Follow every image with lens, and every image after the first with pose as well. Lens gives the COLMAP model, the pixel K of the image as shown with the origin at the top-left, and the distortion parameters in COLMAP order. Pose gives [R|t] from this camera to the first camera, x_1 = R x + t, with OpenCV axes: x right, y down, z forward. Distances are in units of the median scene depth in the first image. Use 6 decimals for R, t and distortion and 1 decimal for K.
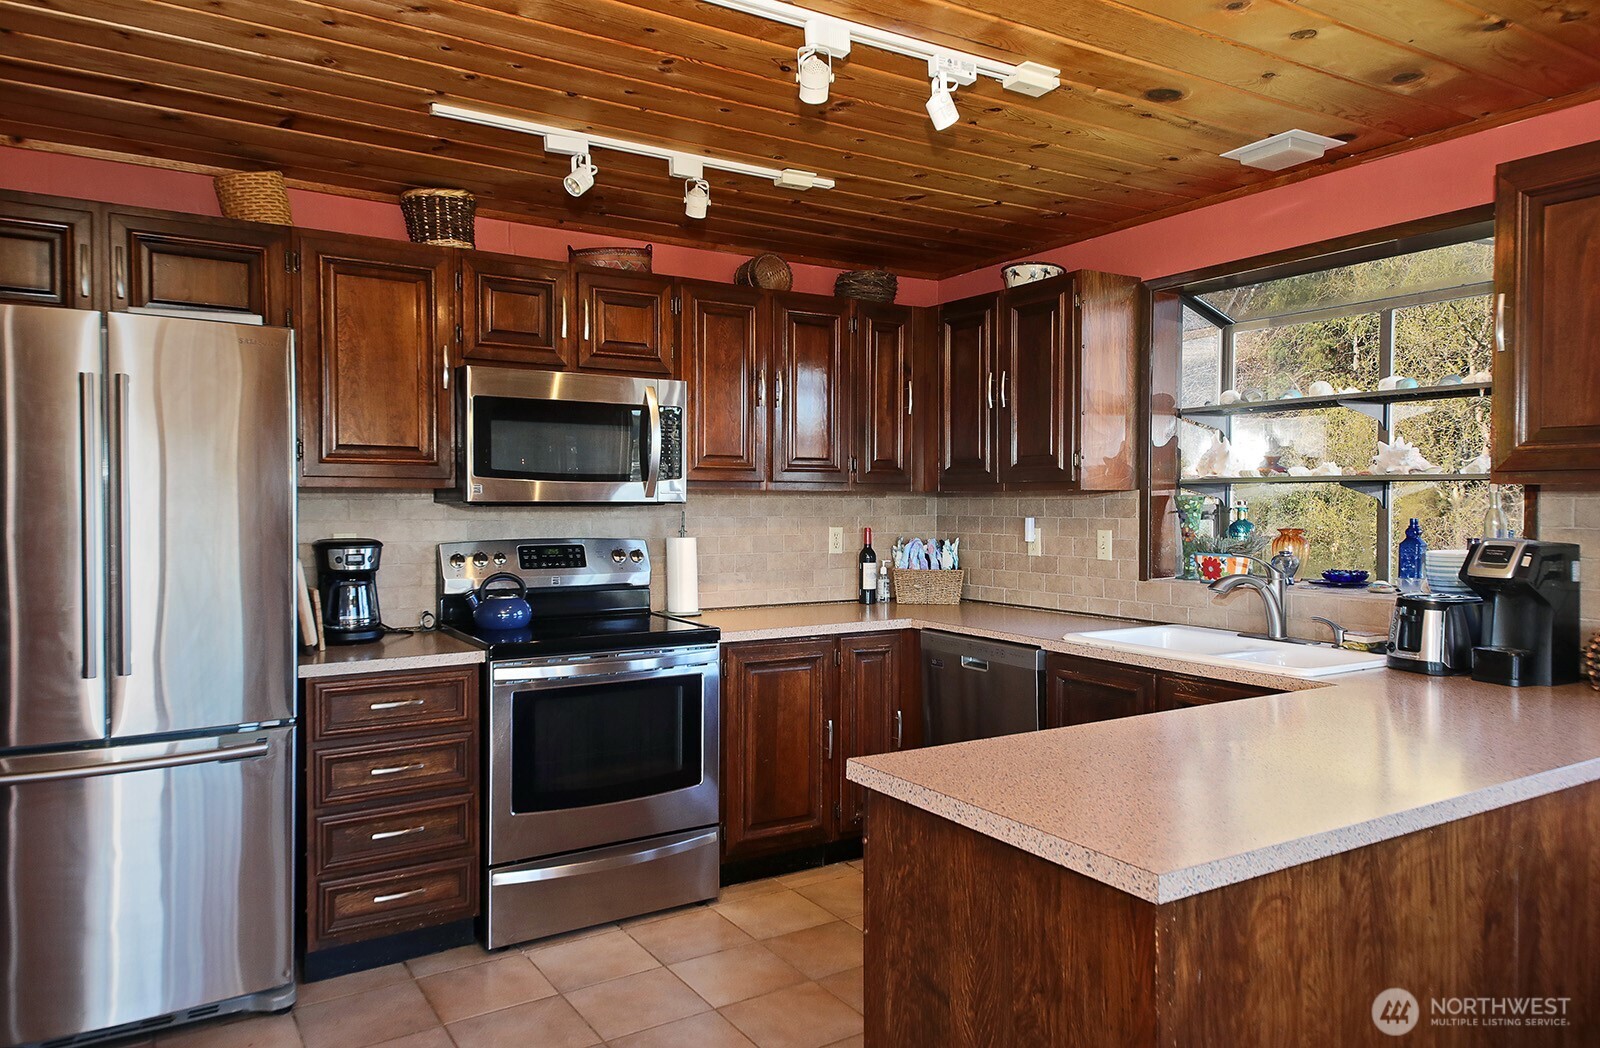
lens RADIAL K [[1035.1, 0, 782.8], [0, 1035.1, 521.0], [0, 0, 1]] dist [0.062524, -0.029216]
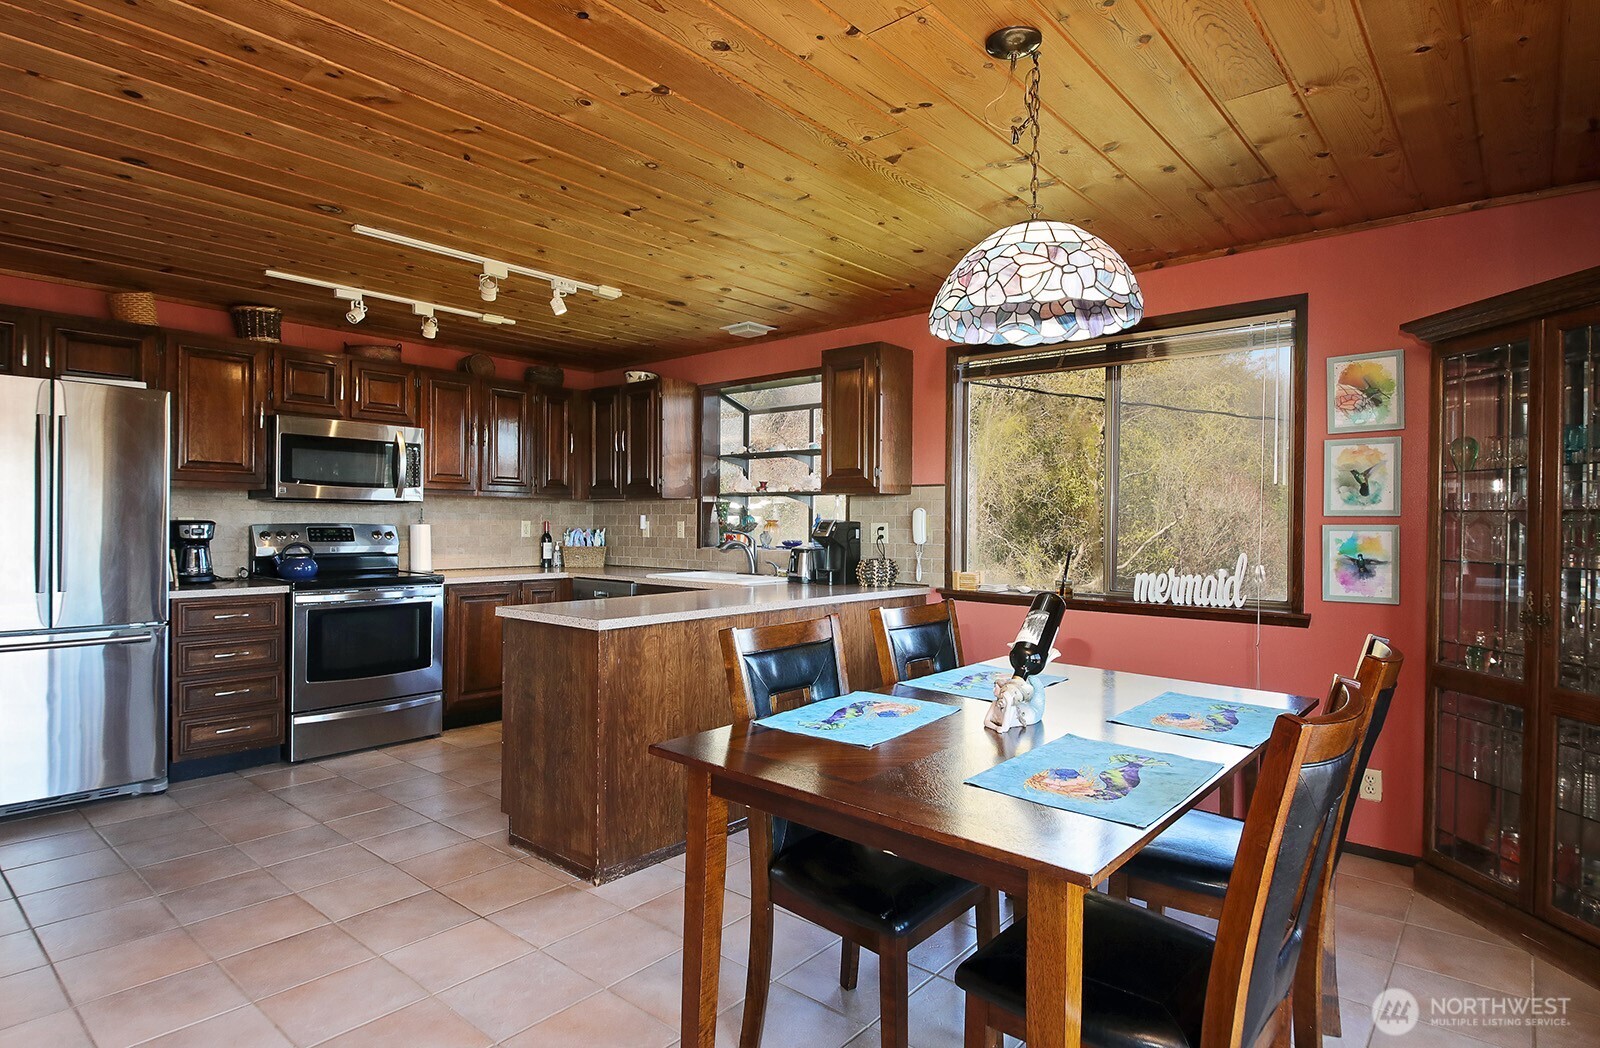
lens RADIAL K [[854.4, 0, 816.3], [0, 854.4, 522.7], [0, 0, 1]] dist [0.021455, -0.021653]
pose [[0.947517, 0.005890, 0.319650, 0.068709], [0.001020, 0.999770, -0.021444, 0.049044], [-0.319703, 0.020645, 0.947293, -0.531219]]
